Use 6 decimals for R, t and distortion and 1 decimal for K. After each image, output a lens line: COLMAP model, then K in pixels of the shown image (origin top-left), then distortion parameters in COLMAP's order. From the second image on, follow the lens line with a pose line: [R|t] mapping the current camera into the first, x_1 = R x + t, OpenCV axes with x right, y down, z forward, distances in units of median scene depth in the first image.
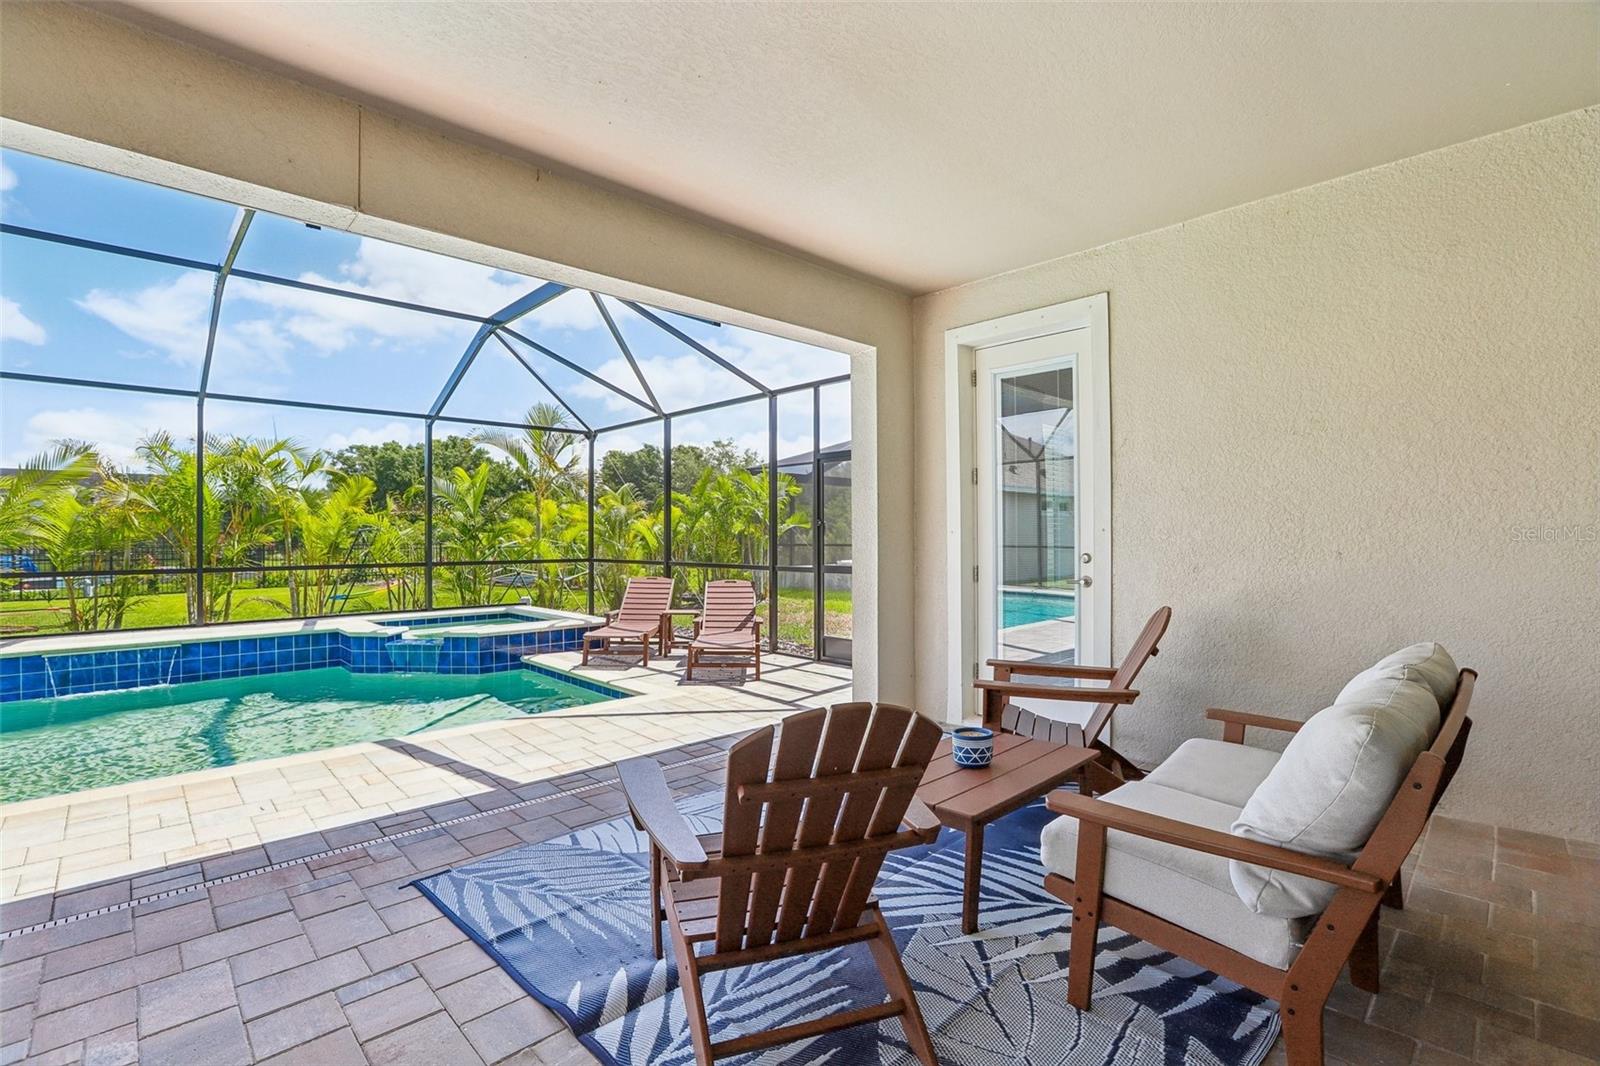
lens RADIAL K [[729.8, 0, 787.8], [0, 729.8, 524.4], [0, 0, 1]] dist [-0.023957, 0.002389]
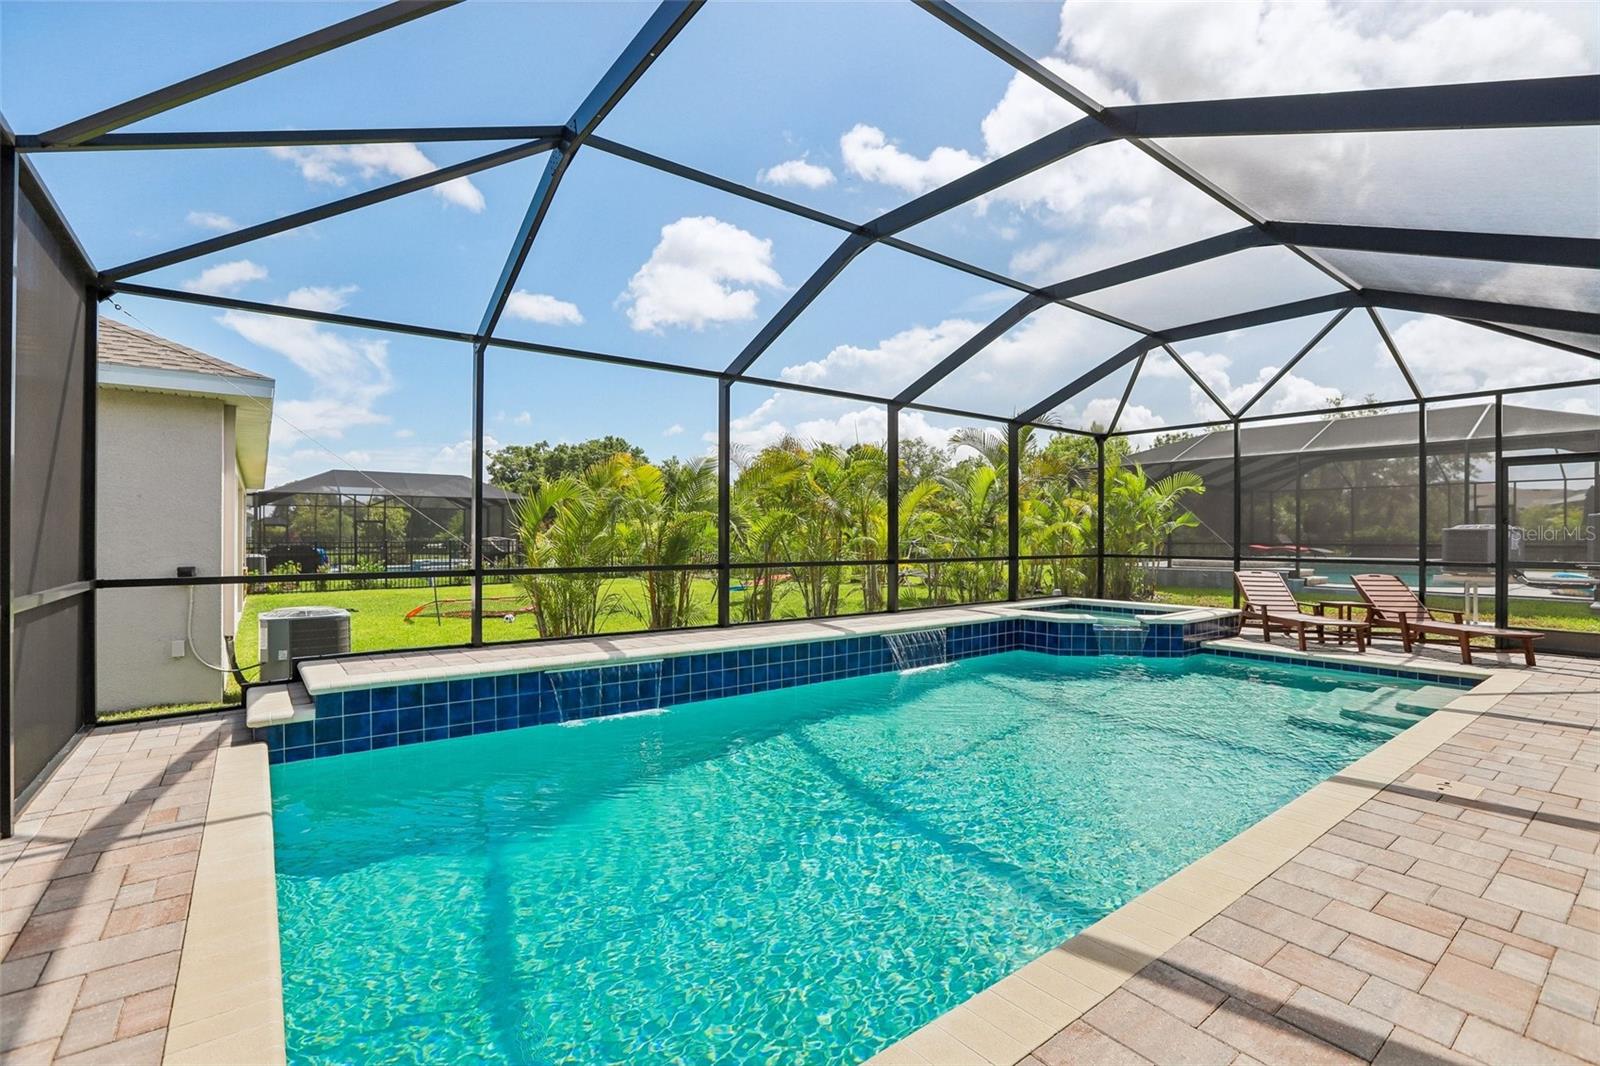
lens RADIAL K [[729.8, 0, 812.2], [0, 729.8, 541.3], [0, 0, 1]] dist [-0.023957, 0.002389]
pose [[0.998169, 0.010502, -0.059564, -0.912325], [-0.009241, 0.999728, 0.021406, 0.013446], [0.059773, -0.020817, 0.997995, -0.111037]]
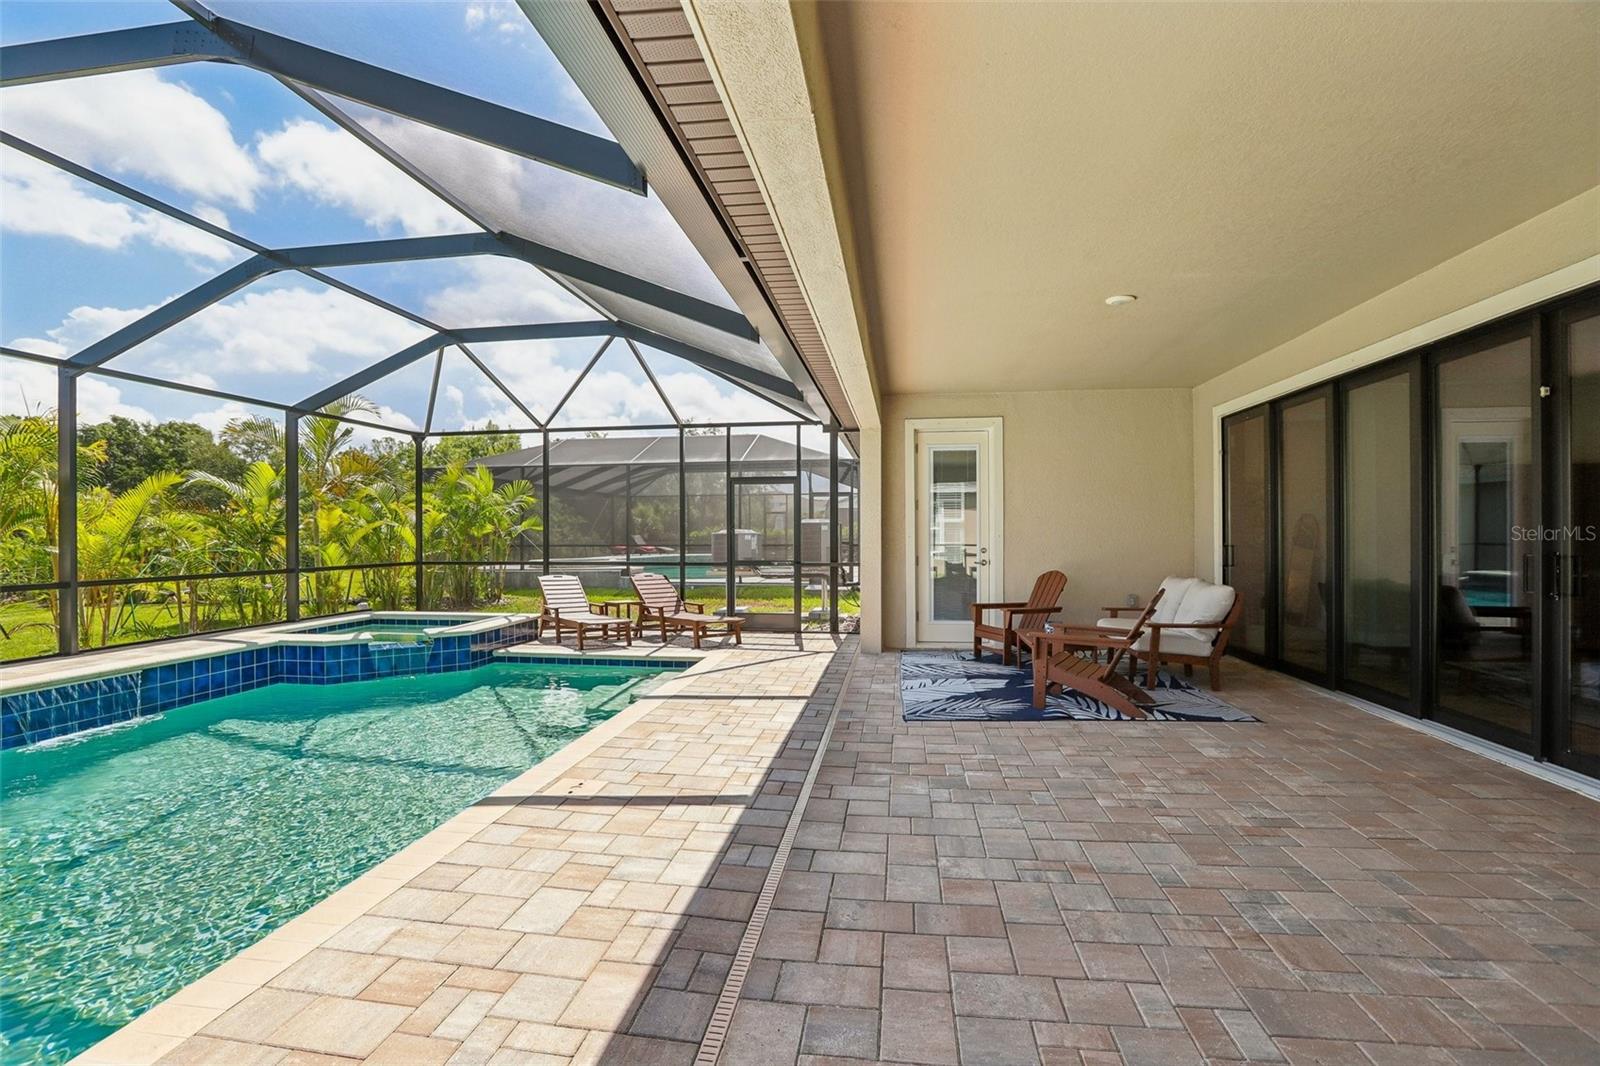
lens RADIAL K [[729.8, 0, 796.1], [0, 729.8, 537.2], [0, 0, 1]] dist [-0.023957, 0.002389]
pose [[0.766416, 0.001955, 0.642342, -0.737444], [-0.010189, 0.999907, 0.009115, -0.000145], [-0.642264, -0.013530, 0.766364, -0.105255]]
